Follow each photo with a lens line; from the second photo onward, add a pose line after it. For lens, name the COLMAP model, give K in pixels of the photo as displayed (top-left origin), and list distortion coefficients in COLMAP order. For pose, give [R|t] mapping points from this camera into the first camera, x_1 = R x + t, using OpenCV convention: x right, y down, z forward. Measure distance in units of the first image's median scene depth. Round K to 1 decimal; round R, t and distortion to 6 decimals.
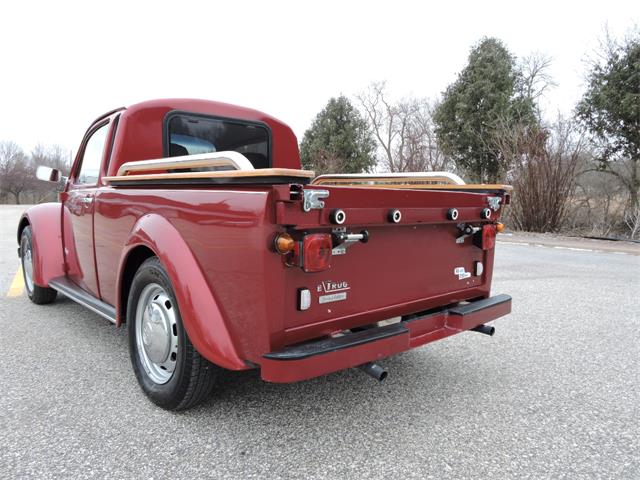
lens RADIAL K [[454.1, 0, 320.5], [0, 454.1, 238.5], [0, 0, 1]] dist [0.004719, -0.008354]
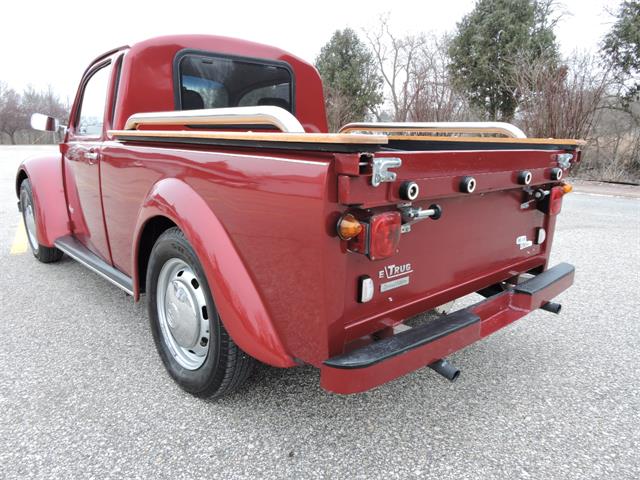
lens RADIAL K [[454.1, 0, 321.1], [0, 454.1, 238.0], [0, 0, 1]] dist [0.004719, -0.008354]
pose [[0.999997, -0.002230, -0.001424, -0.082129], [0.002395, 0.991563, 0.129602, -0.048408], [0.001123, -0.129605, 0.991565, 0.129758]]
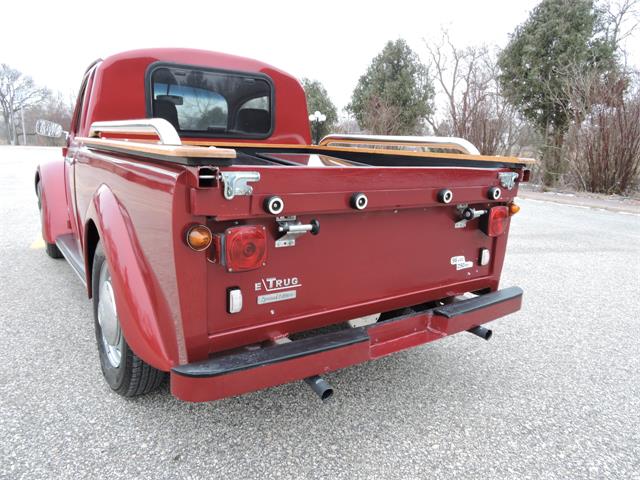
lens RADIAL K [[454.1, 0, 320.7], [0, 454.1, 238.1], [0, 0, 1]] dist [0.004719, -0.008354]
pose [[0.992048, 0.045055, -0.117523, 0.152569], [-0.031705, 0.993079, 0.113090, -0.057973], [0.121805, -0.108465, 0.986610, 0.139658]]
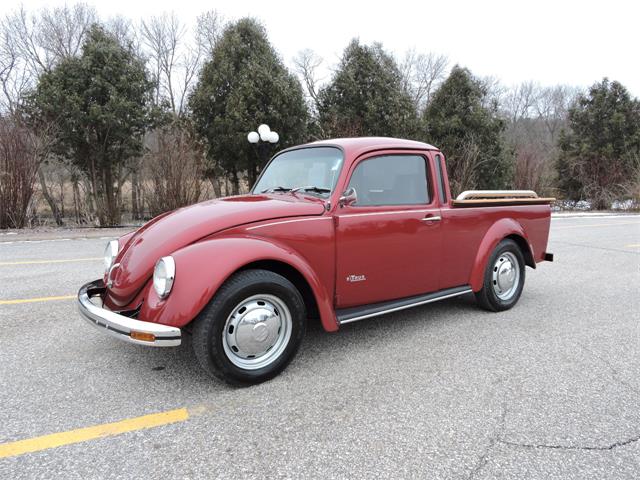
lens RADIAL K [[454.1, 0, 319.6], [0, 454.1, 238.3], [0, 0, 1]] dist [0.004719, -0.008354]
pose [[0.100332, -0.124965, 0.987075, -2.297686], [0.093159, 0.988903, 0.115727, -0.259935], [-0.990583, 0.080344, 0.110860, 1.489171]]
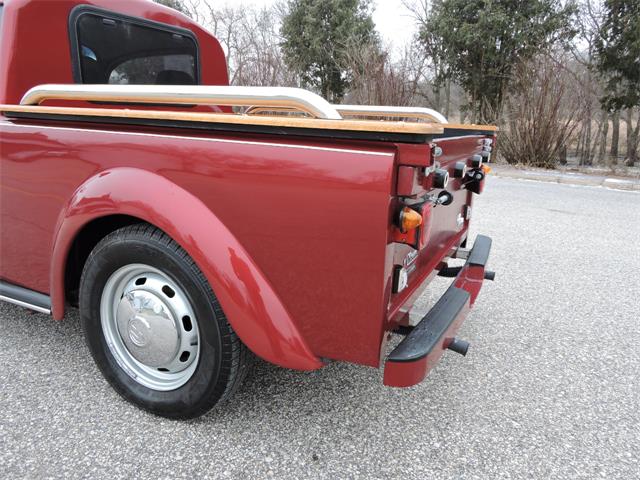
lens RADIAL K [[454.1, 0, 320.1], [0, 454.1, 238.8], [0, 0, 1]] dist [0.004719, -0.008354]
pose [[0.931393, -0.076636, 0.355857, -0.325625], [0.011133, 0.983127, 0.182583, -0.065470], [-0.363845, -0.166095, 0.916531, 0.214059]]
